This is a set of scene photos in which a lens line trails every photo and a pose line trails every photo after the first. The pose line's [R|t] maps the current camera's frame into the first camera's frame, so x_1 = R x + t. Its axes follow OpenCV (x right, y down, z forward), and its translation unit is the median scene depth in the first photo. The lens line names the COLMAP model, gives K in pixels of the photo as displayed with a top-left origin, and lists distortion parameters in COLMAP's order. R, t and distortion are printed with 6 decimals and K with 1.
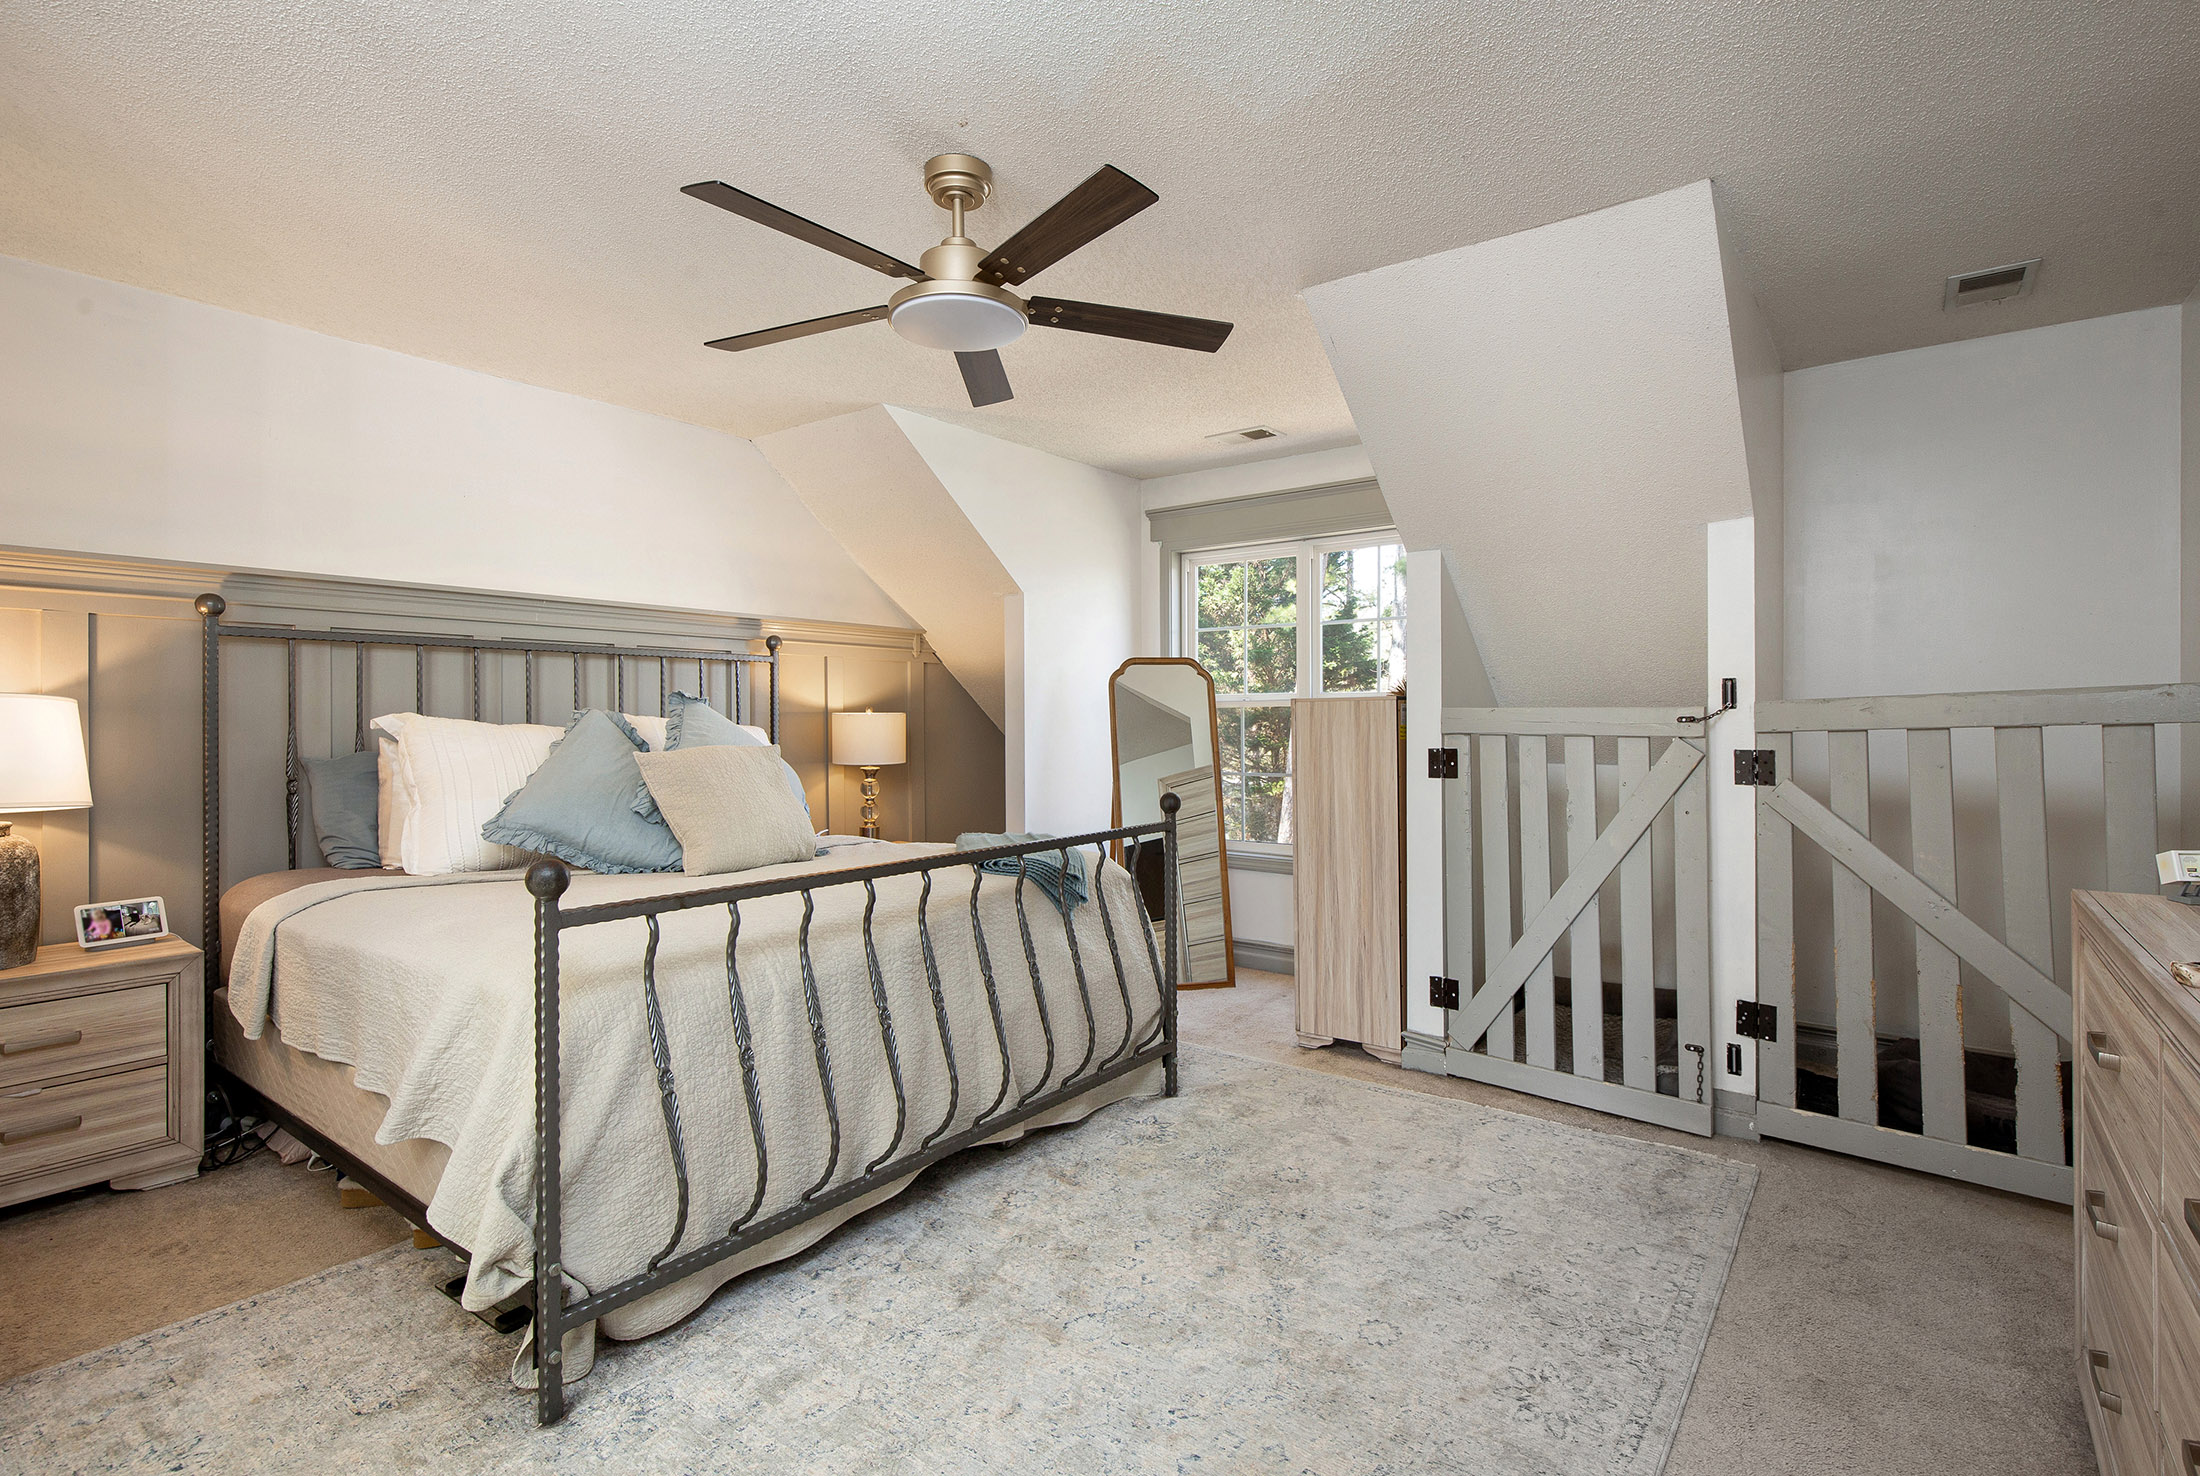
lens RADIAL K [[1009.6, 0, 1124.4], [0, 1009.6, 732.7], [0, 0, 1]] dist [-0.029307, 0.000558]
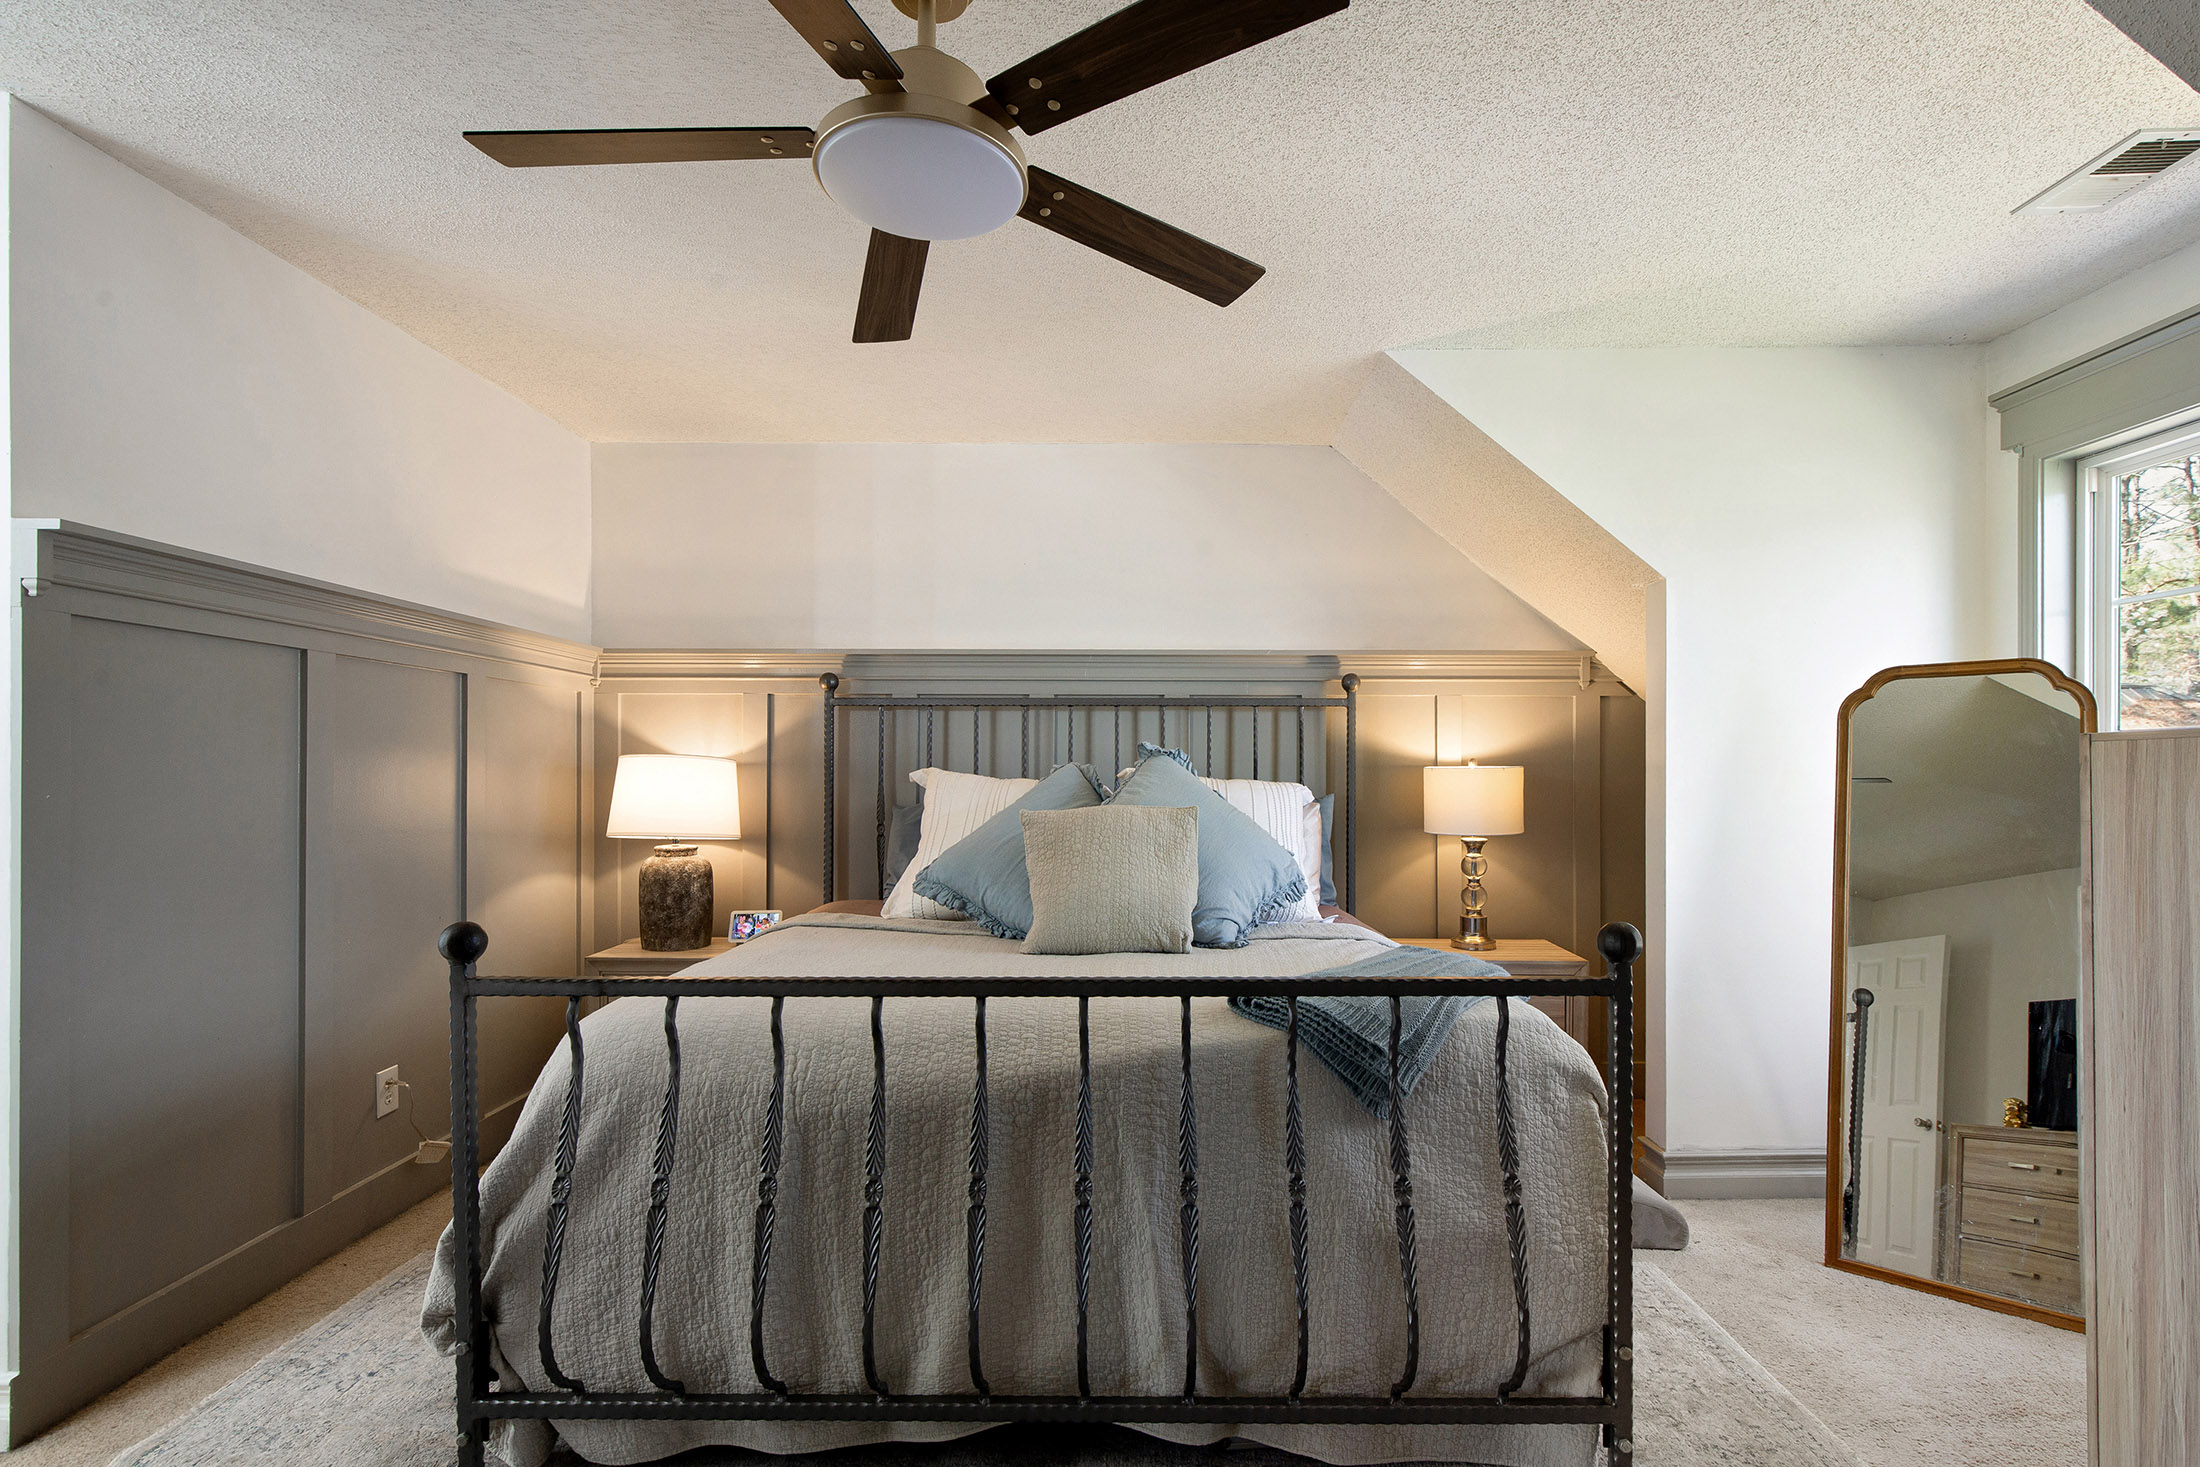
lens RADIAL K [[1019.5, 0, 1099.1], [0, 1019.5, 786.2], [0, 0, 1]] dist [-0.021467, -0.000018]
pose [[0.586836, 0.013518, -0.809593, 0.267572], [-0.011719, 0.999898, 0.008201, -0.009934], [0.809621, 0.004675, 0.586934, 0.428969]]
